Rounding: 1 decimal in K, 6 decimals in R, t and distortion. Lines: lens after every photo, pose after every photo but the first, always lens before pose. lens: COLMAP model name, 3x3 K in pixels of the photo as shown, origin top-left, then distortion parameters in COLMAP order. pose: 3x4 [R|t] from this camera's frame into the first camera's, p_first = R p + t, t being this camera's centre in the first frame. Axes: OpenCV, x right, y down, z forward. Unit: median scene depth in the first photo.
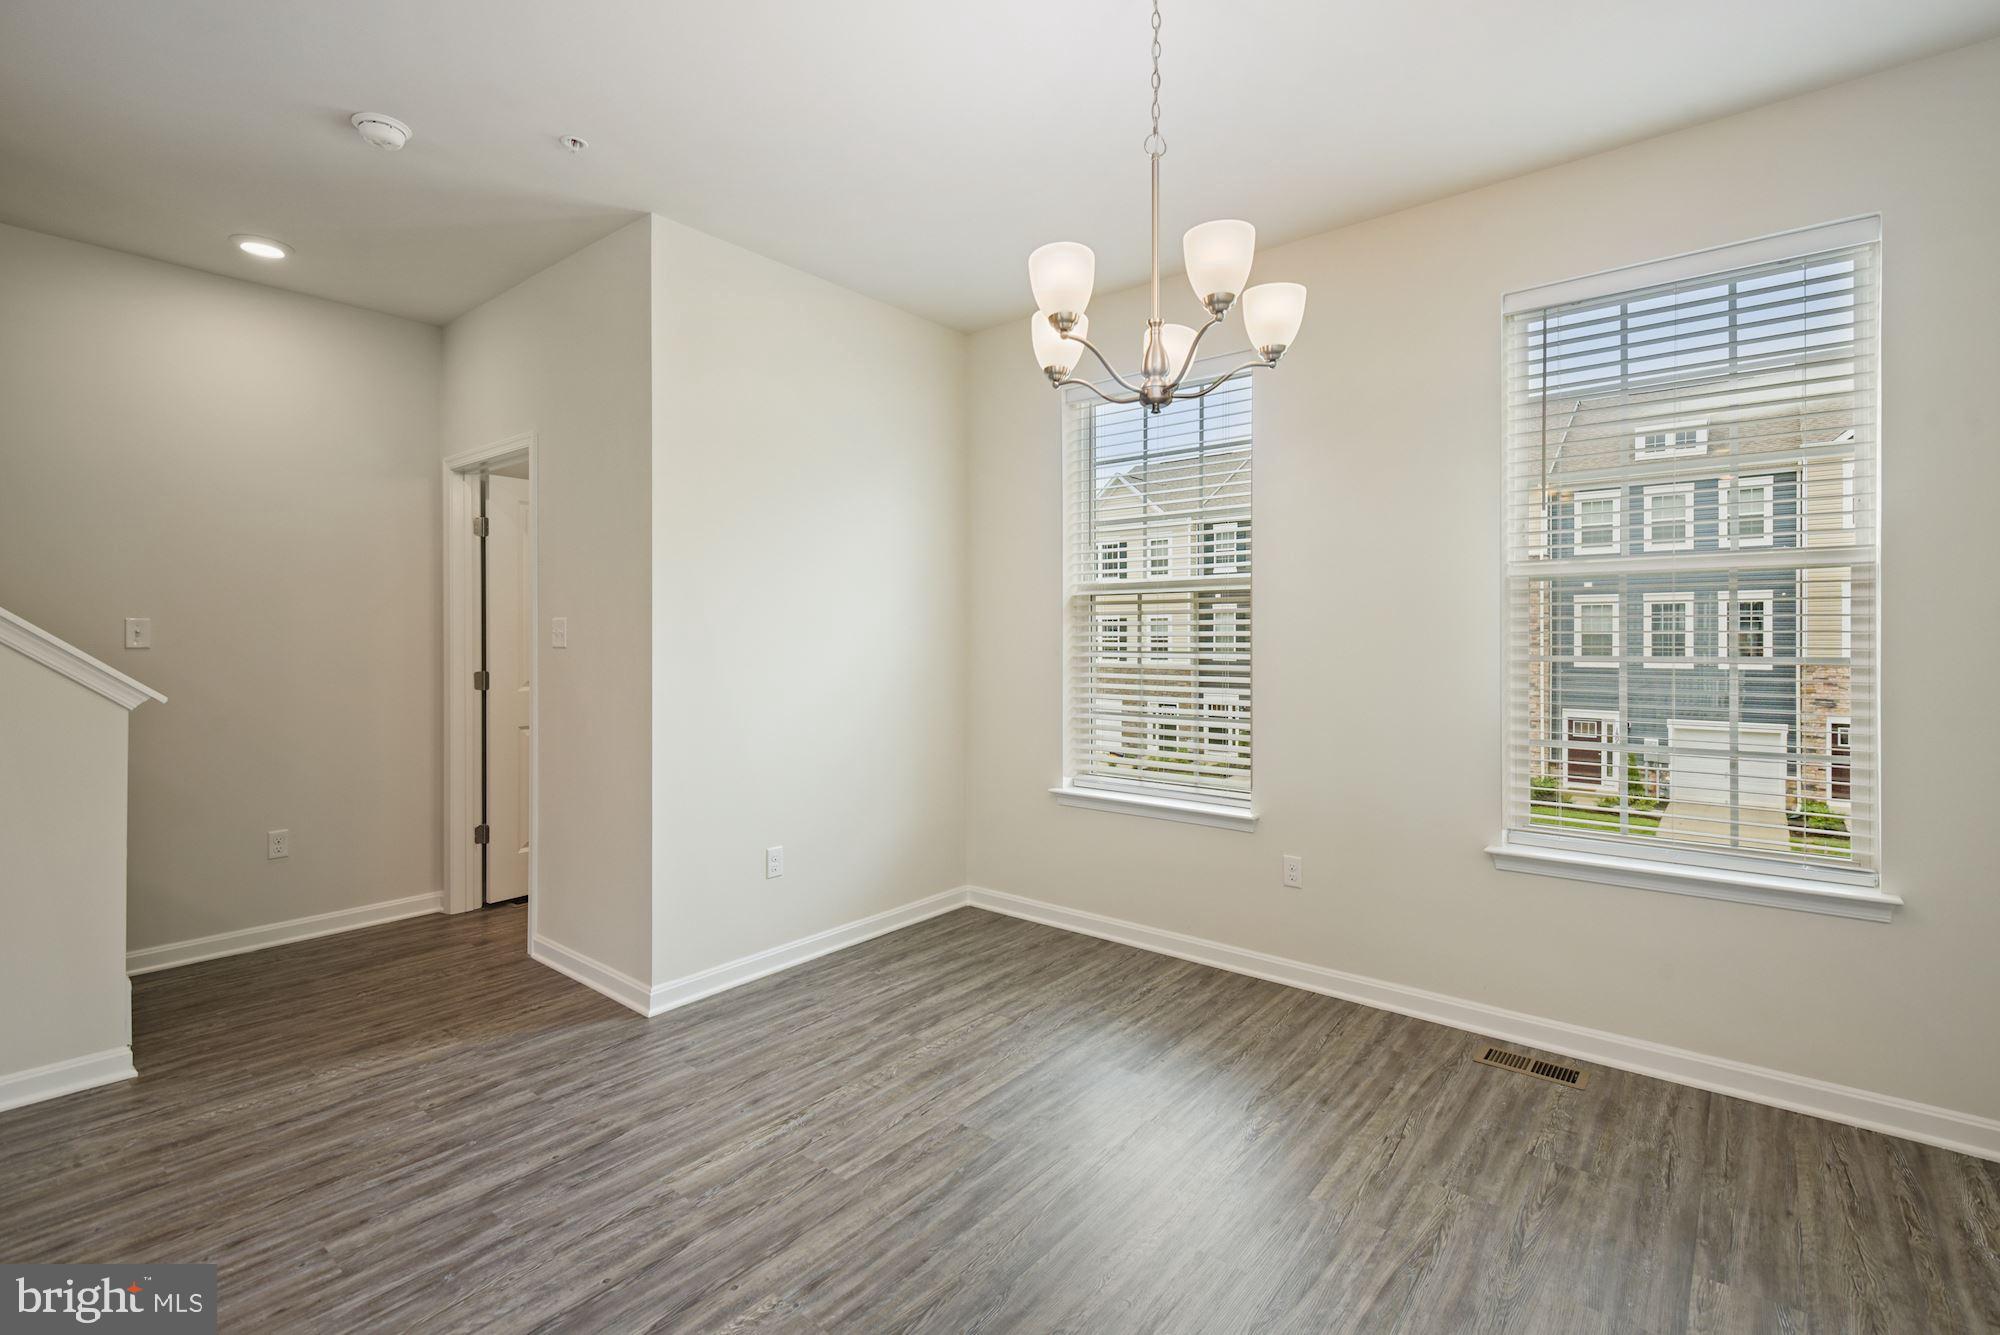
lens RADIAL K [[903.5, 0, 984.4], [0, 903.5, 655.1], [0, 0, 1]] dist [0.014210, -0.003424]
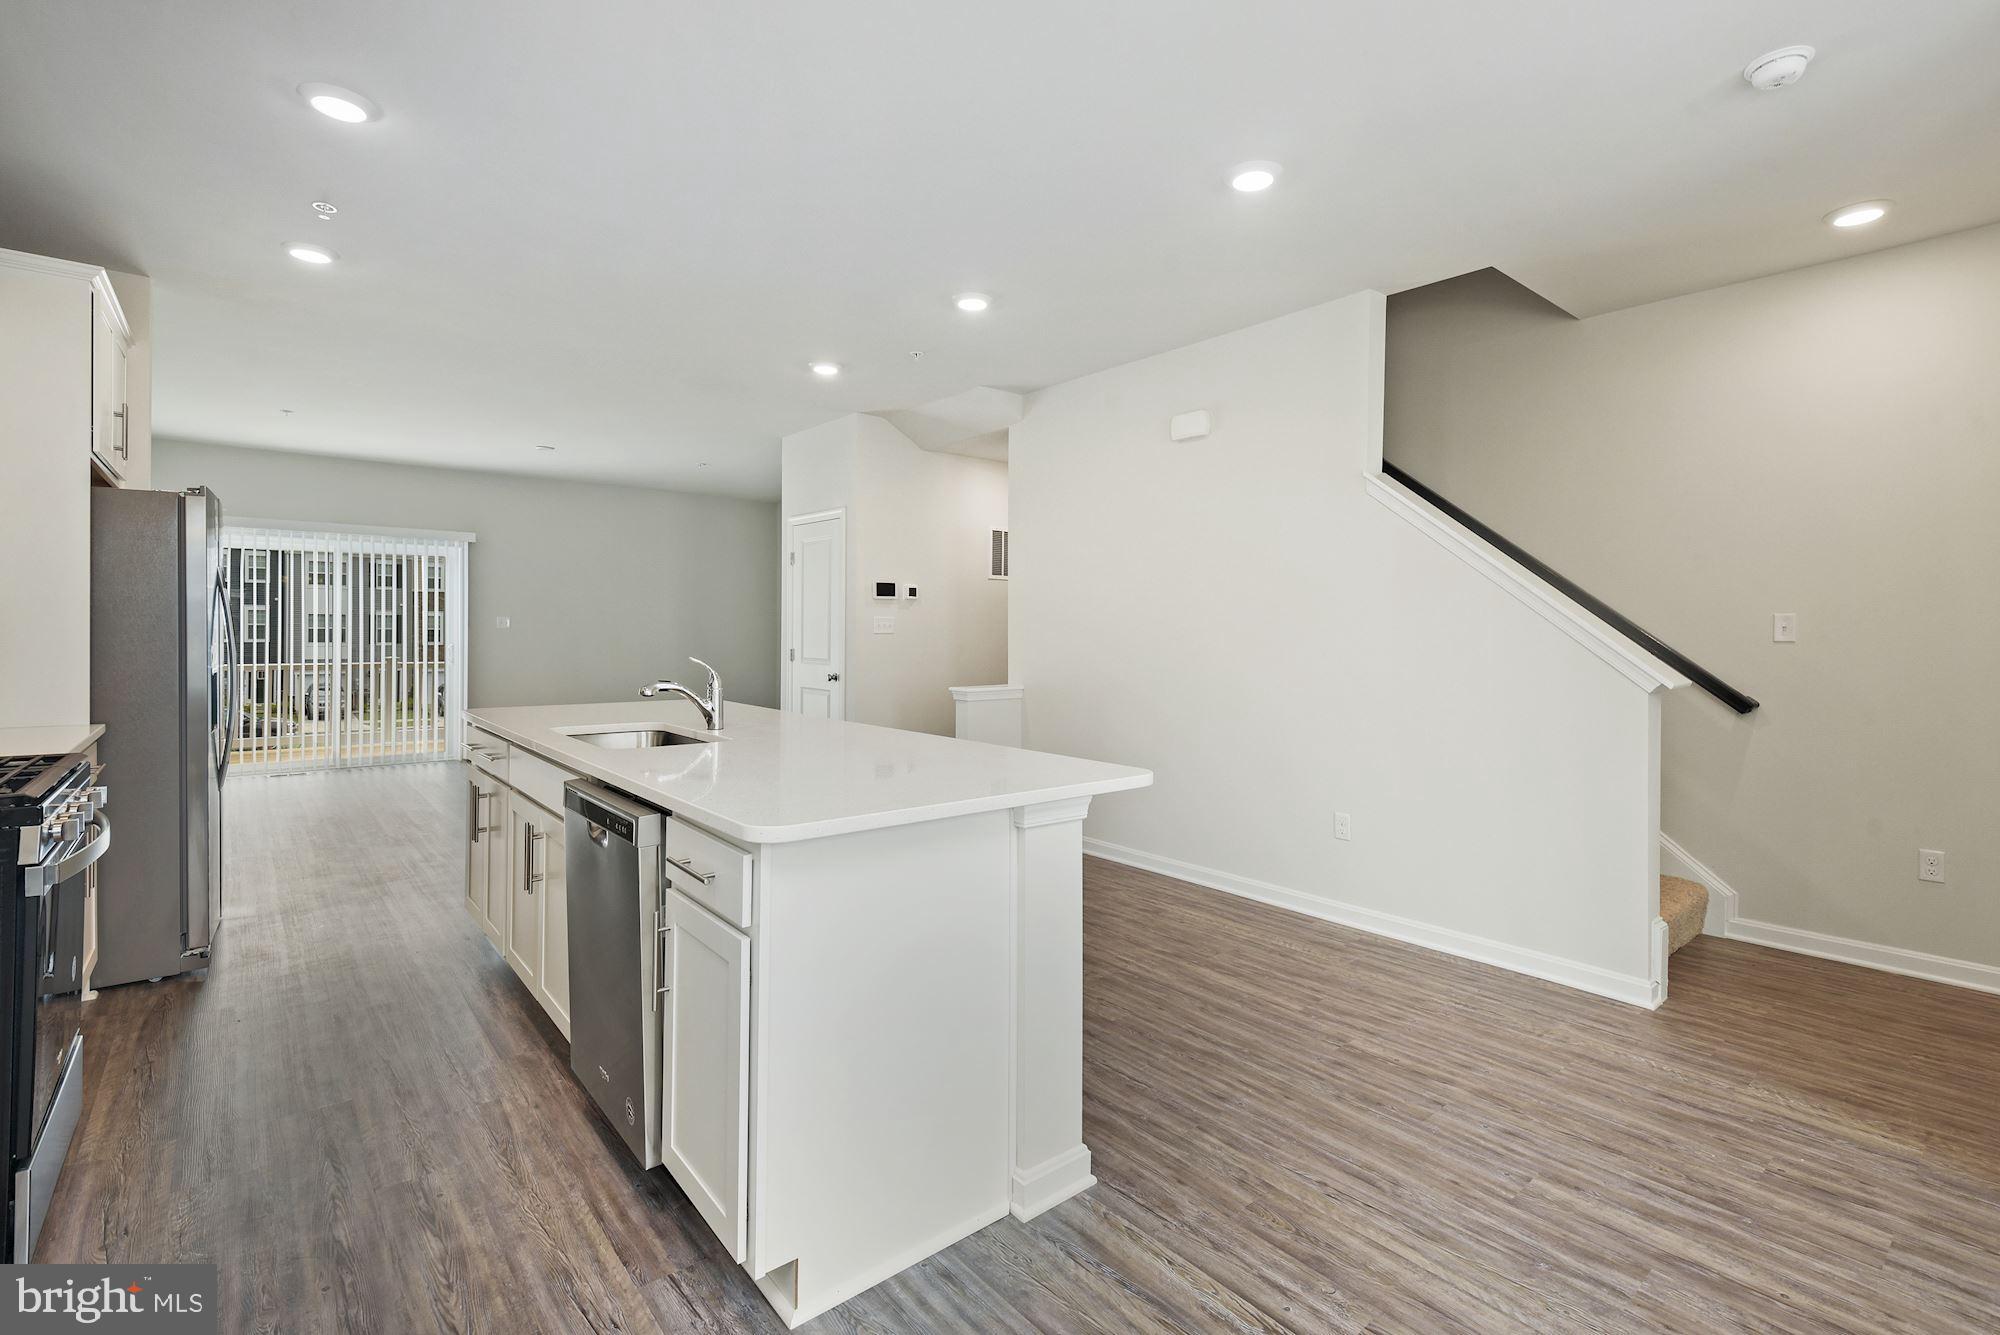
lens RADIAL K [[903.5, 0, 1046.9], [0, 903.5, 645.8], [0, 0, 1]] dist [0.014210, -0.003424]
pose [[-0.131506, 0.013950, -0.991217, 0.339760], [-0.019469, 0.999672, 0.016652, -0.005760], [0.991124, 0.021488, -0.131192, 0.413585]]
